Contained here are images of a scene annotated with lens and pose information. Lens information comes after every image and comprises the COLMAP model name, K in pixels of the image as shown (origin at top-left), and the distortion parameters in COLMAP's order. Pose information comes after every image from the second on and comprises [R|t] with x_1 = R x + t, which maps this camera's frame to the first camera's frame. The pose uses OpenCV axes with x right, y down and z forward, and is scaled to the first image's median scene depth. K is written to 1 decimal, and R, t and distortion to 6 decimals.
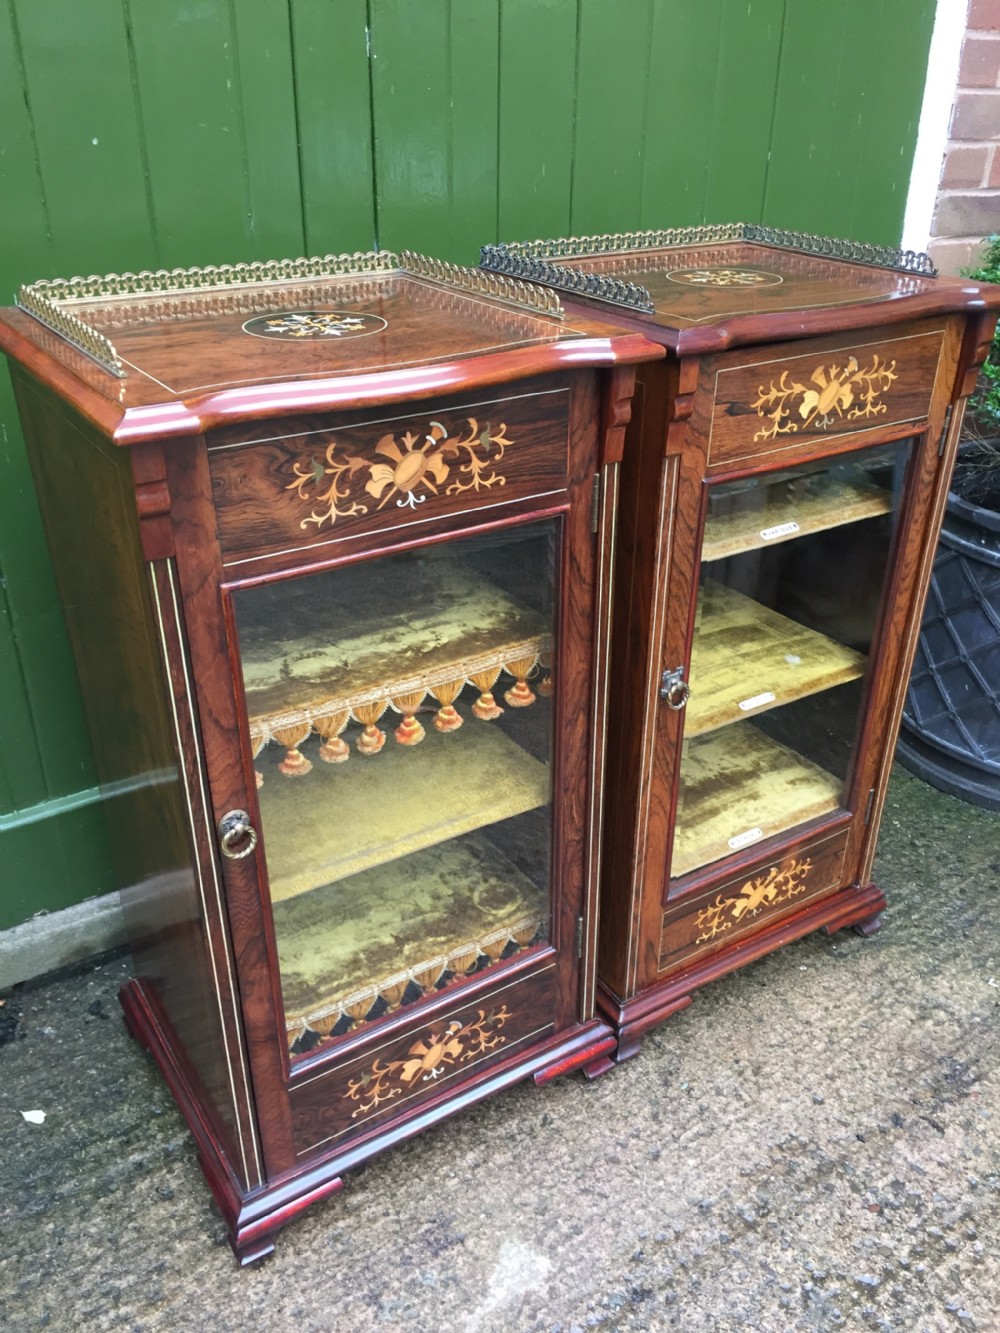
lens RADIAL K [[1161.1, 0, 513.4], [0, 1161.1, 666.4], [0, 0, 1]] dist [0.072861, -0.115534]
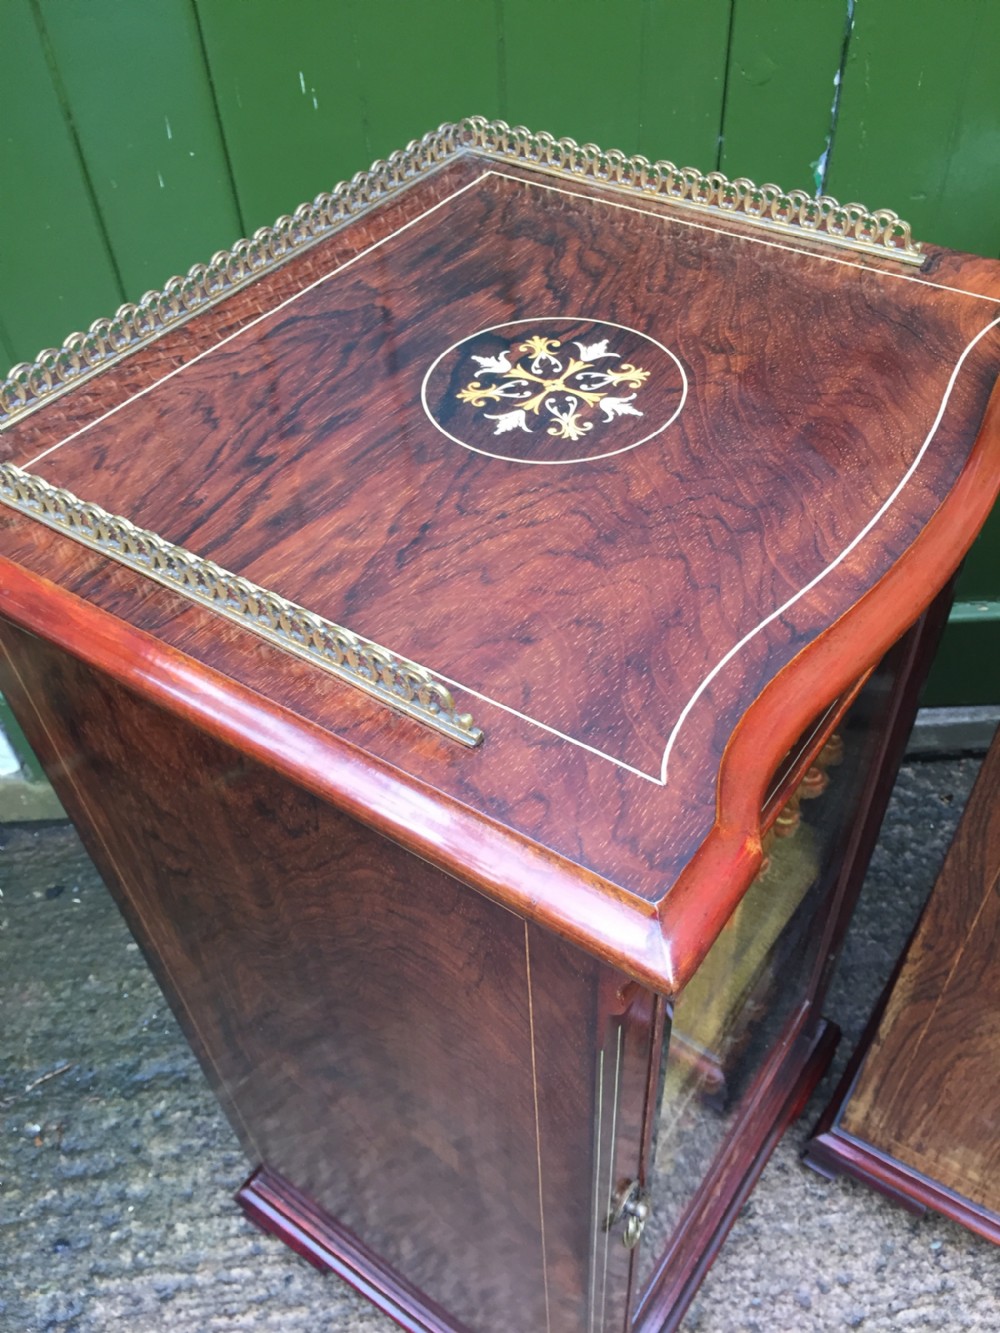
lens RADIAL K [[1161.1, 0, 497.6], [0, 1161.1, 673.9], [0, 0, 1]] dist [0.072861, -0.115534]
pose [[0.877080, 0.309408, -0.367420, 0.066133], [-0.173468, 0.917314, 0.358390, -0.249115], [0.447928, -0.250601, 0.858230, 0.322632]]
